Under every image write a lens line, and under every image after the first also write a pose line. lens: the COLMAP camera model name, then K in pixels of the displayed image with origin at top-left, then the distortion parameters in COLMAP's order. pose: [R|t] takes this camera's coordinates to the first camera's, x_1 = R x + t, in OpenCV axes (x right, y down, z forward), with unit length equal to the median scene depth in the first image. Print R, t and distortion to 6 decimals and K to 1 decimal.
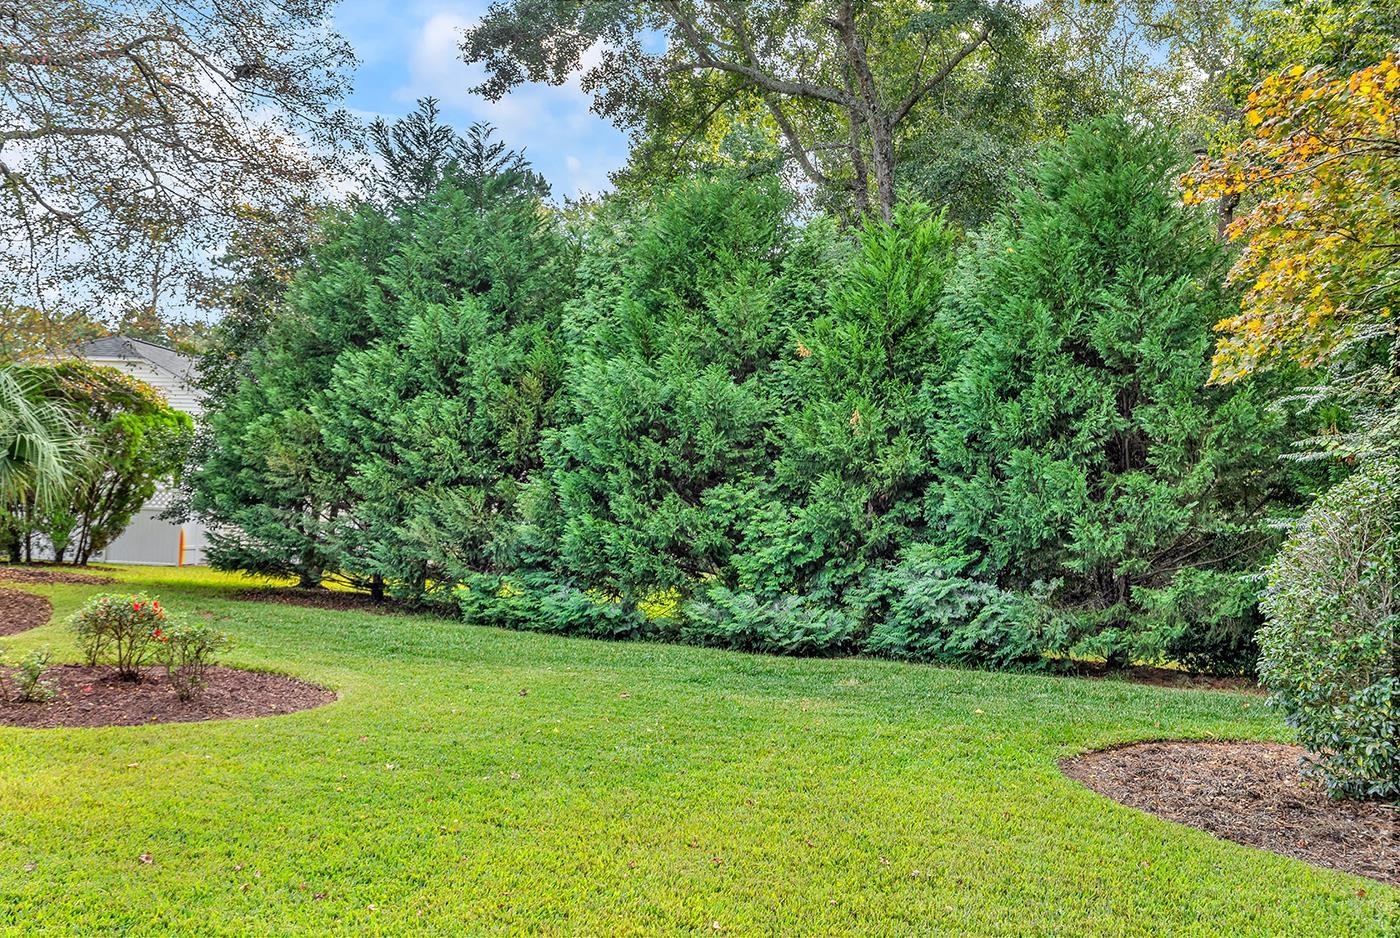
lens RADIAL K [[1172.2, 0, 702.1], [0, 1172.2, 471.1], [0, 0, 1]] dist [0.007942, 0.000663]
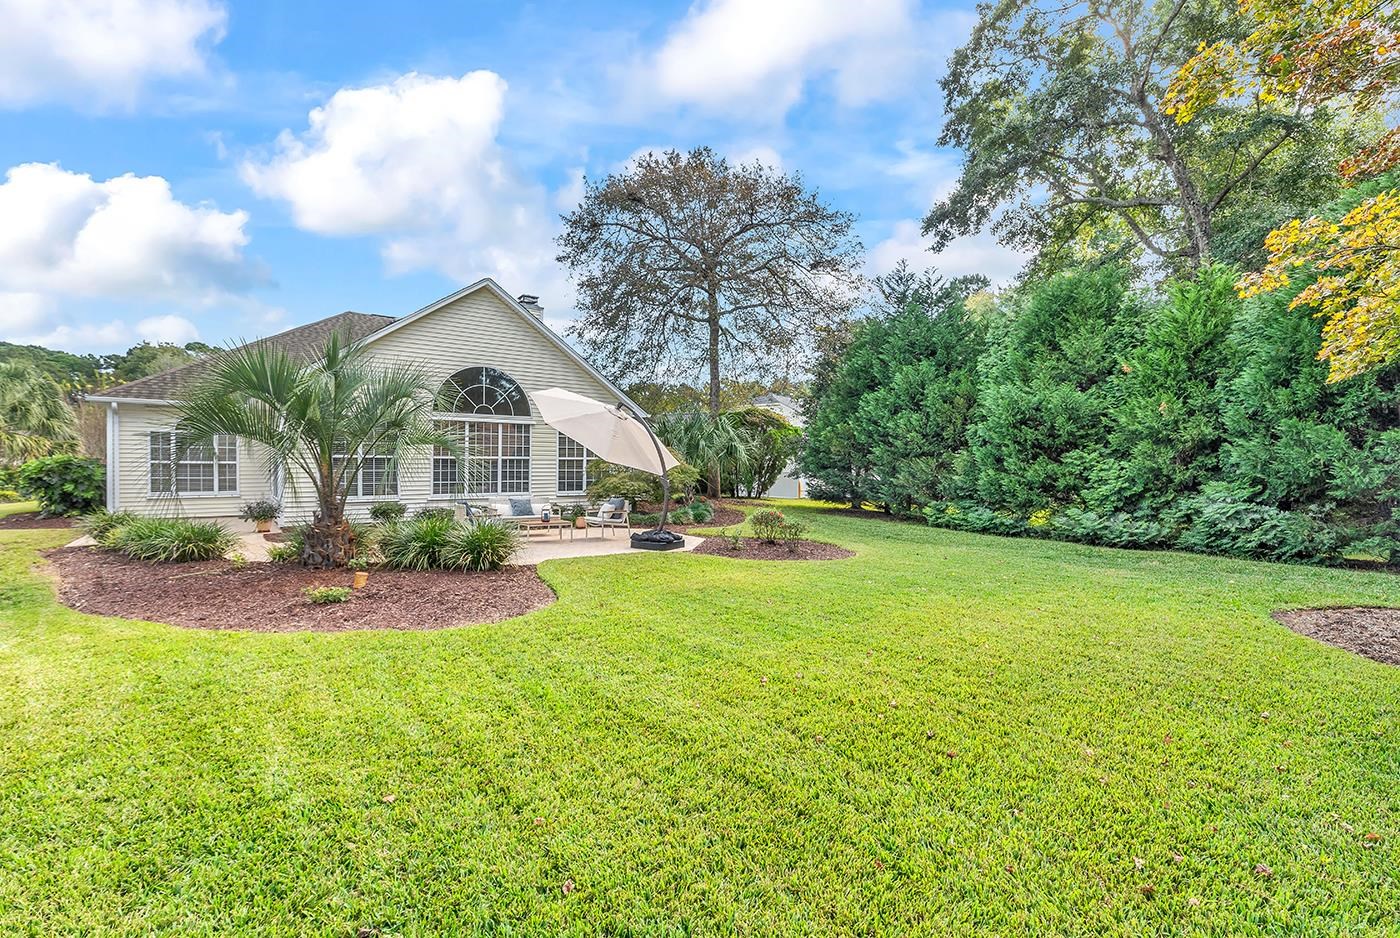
lens RADIAL K [[633.0, 0, 699.8], [0, 633.0, 469.4], [0, 0, 1]] dist [-0.004473, -0.000357]
pose [[0.833685, -0.029063, -0.551475, 0.067721], [0.046863, 0.998735, 0.018211, -0.003340], [0.550248, -0.041026, 0.833993, -0.096982]]
